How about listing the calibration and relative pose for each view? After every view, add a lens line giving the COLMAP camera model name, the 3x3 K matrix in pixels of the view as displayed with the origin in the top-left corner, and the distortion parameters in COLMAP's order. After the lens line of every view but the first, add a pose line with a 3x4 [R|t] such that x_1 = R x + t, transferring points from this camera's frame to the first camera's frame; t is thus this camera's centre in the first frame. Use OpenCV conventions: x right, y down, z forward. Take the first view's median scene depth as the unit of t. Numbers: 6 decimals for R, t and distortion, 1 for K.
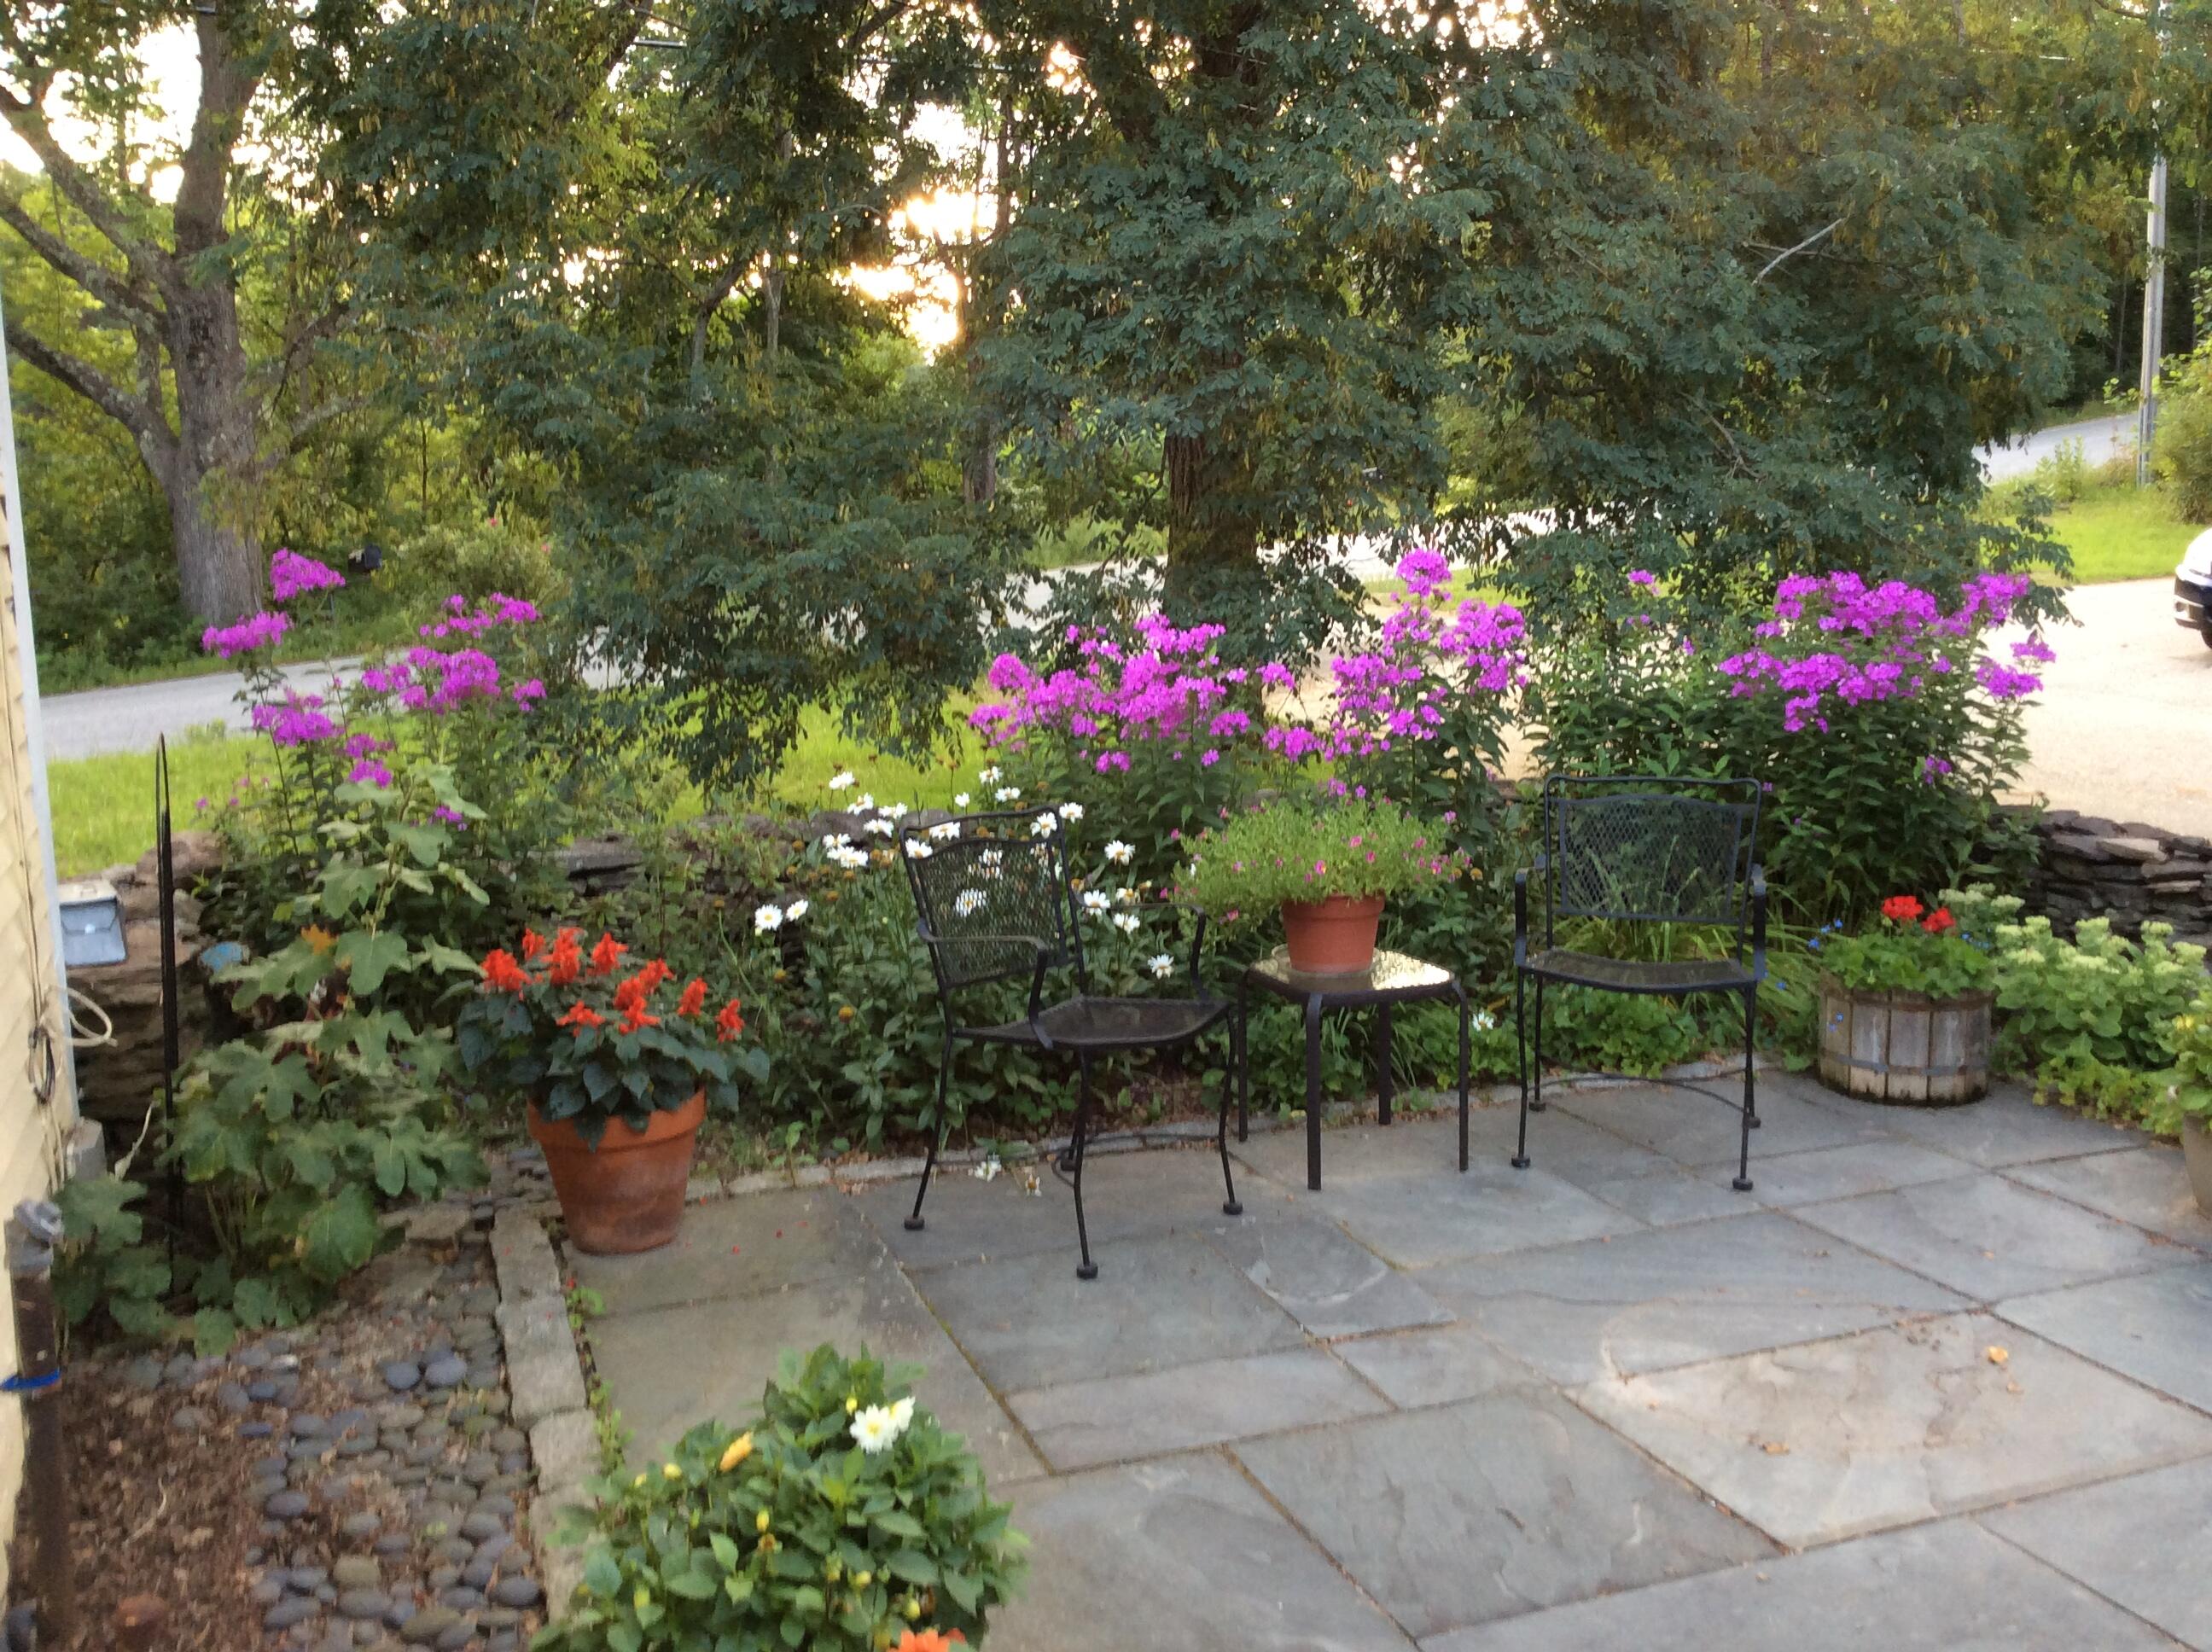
lens RADIAL K [[2073.5, 0, 1115.8], [0, 2073.5, 828.5], [0, 0, 1]] dist [-0.001613, 0.000000]
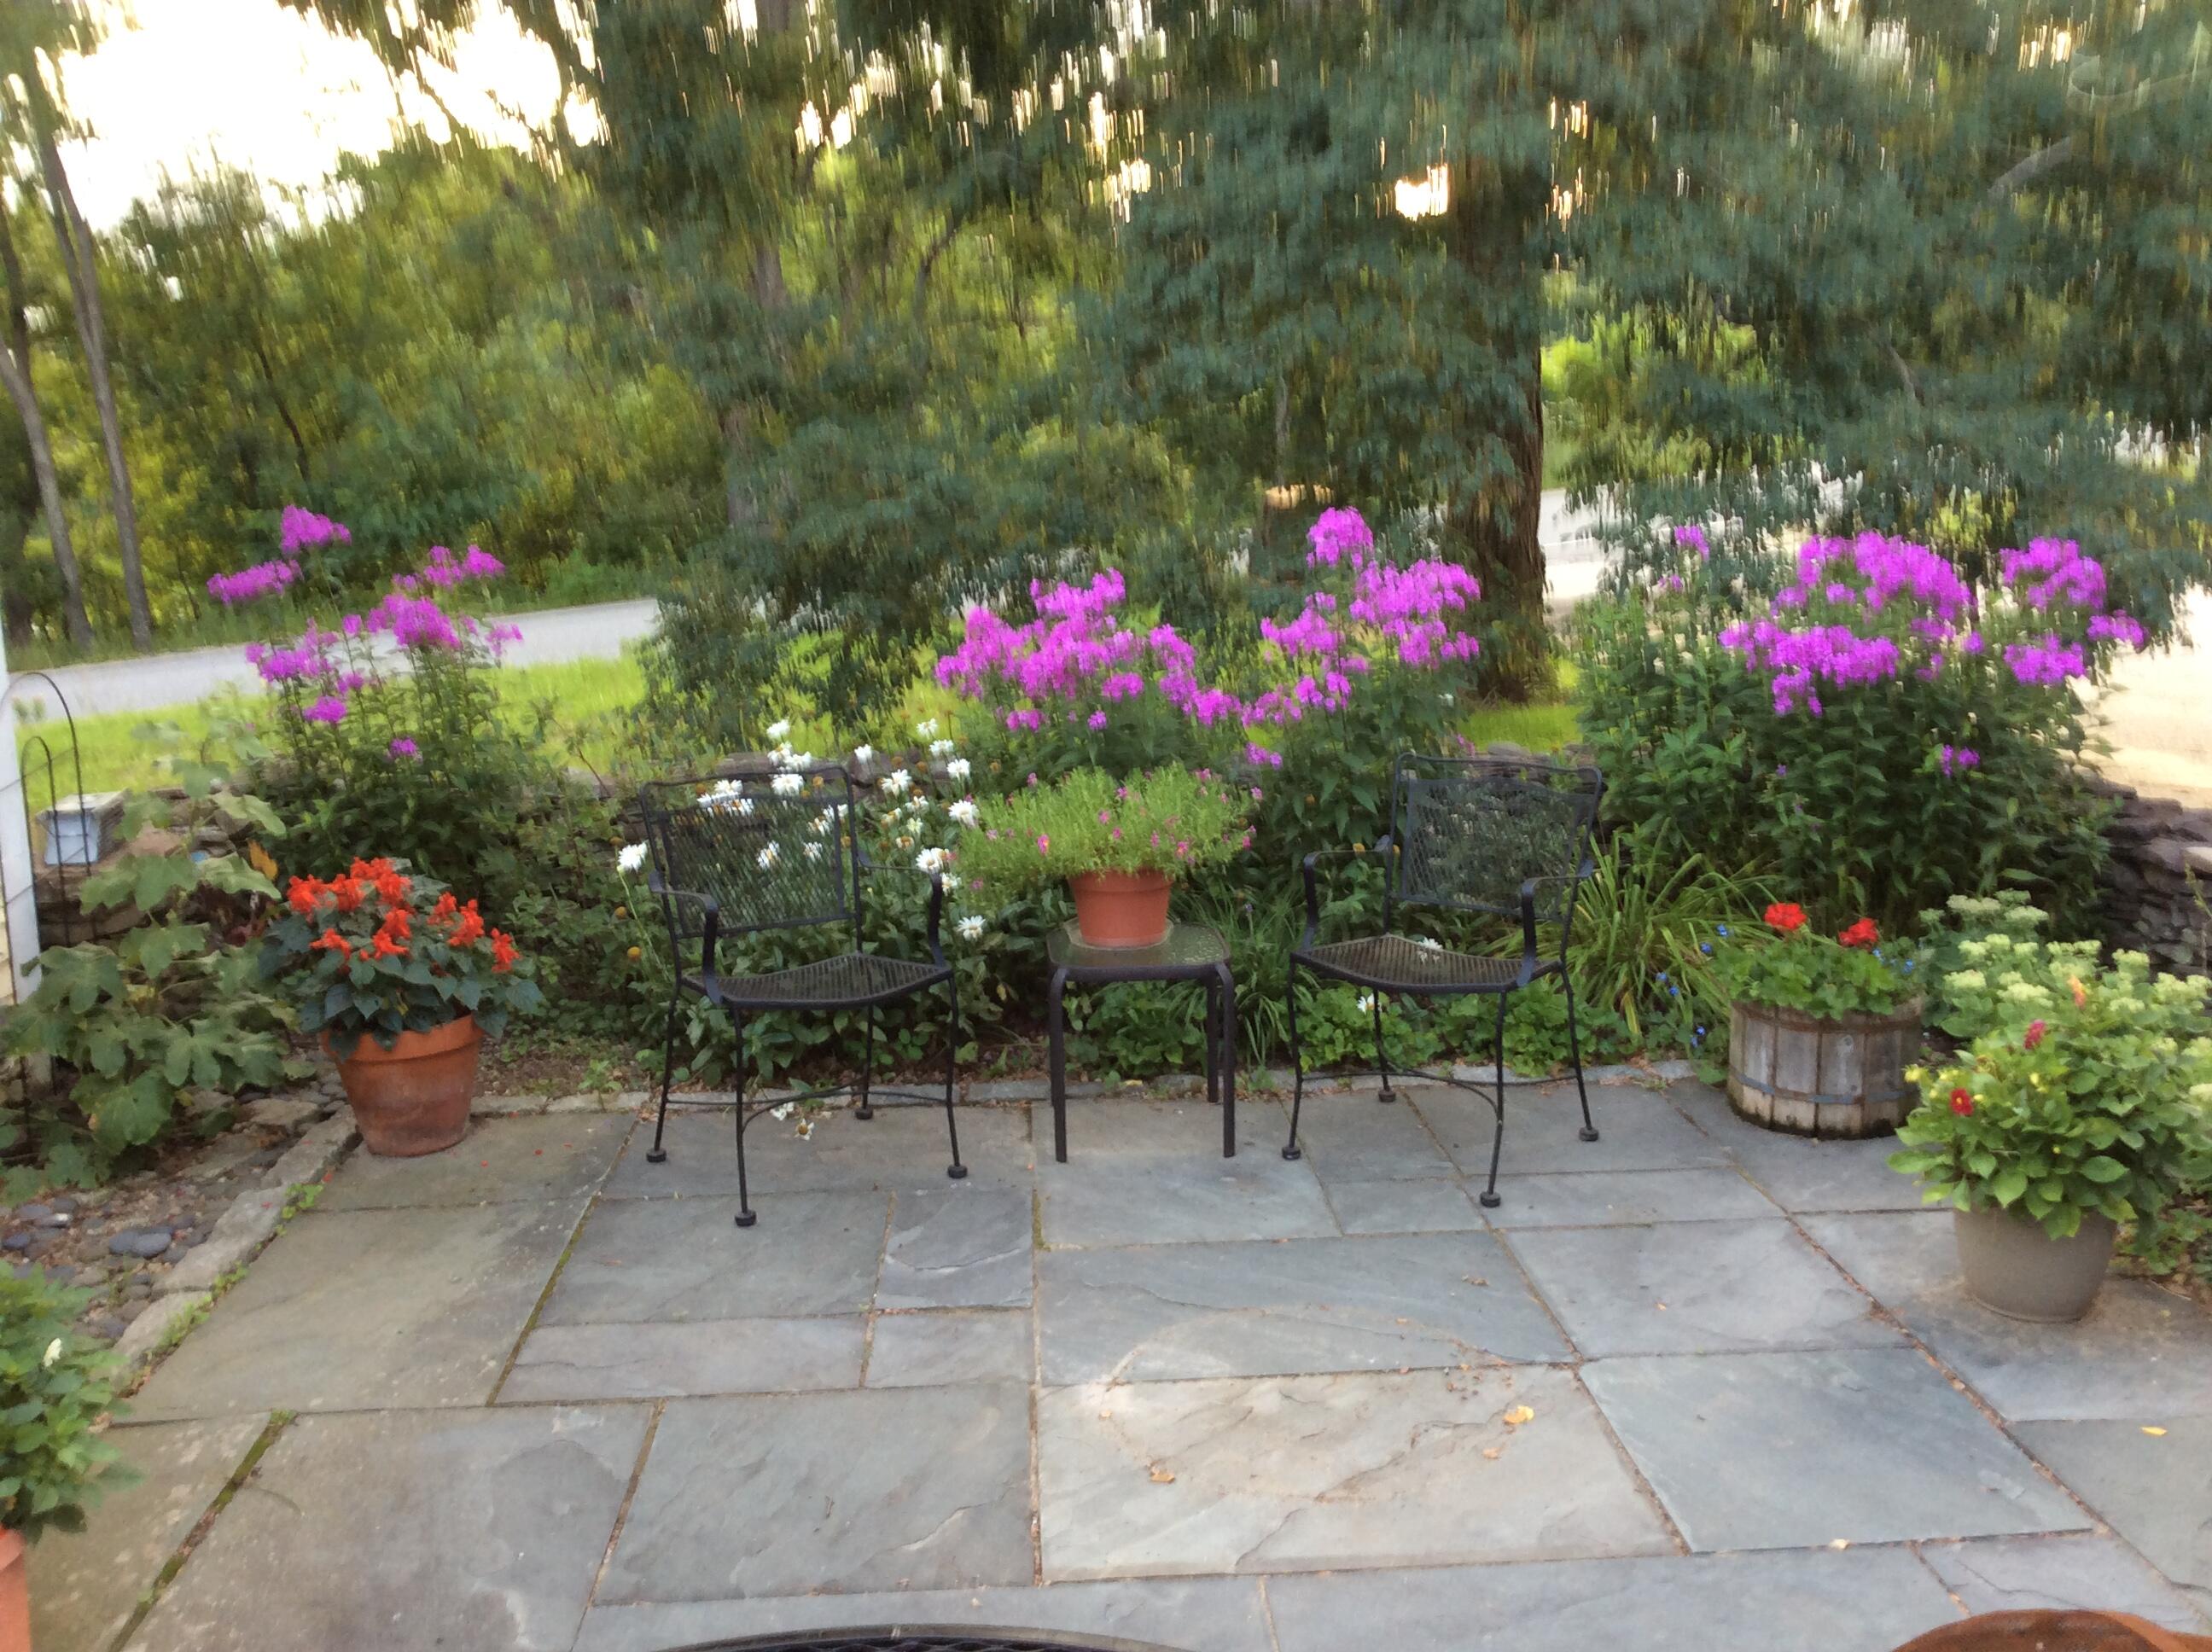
lens RADIAL K [[2073.5, 0, 1114.3], [0, 2073.5, 820.4], [0, 0, 1]] dist [-0.001613, 0.000000]
pose [[0.954844, 0.051382, -0.292631, 0.403915], [-0.040767, 0.998274, 0.042263, -0.032943], [0.294298, -0.028425, 0.955291, 0.058907]]
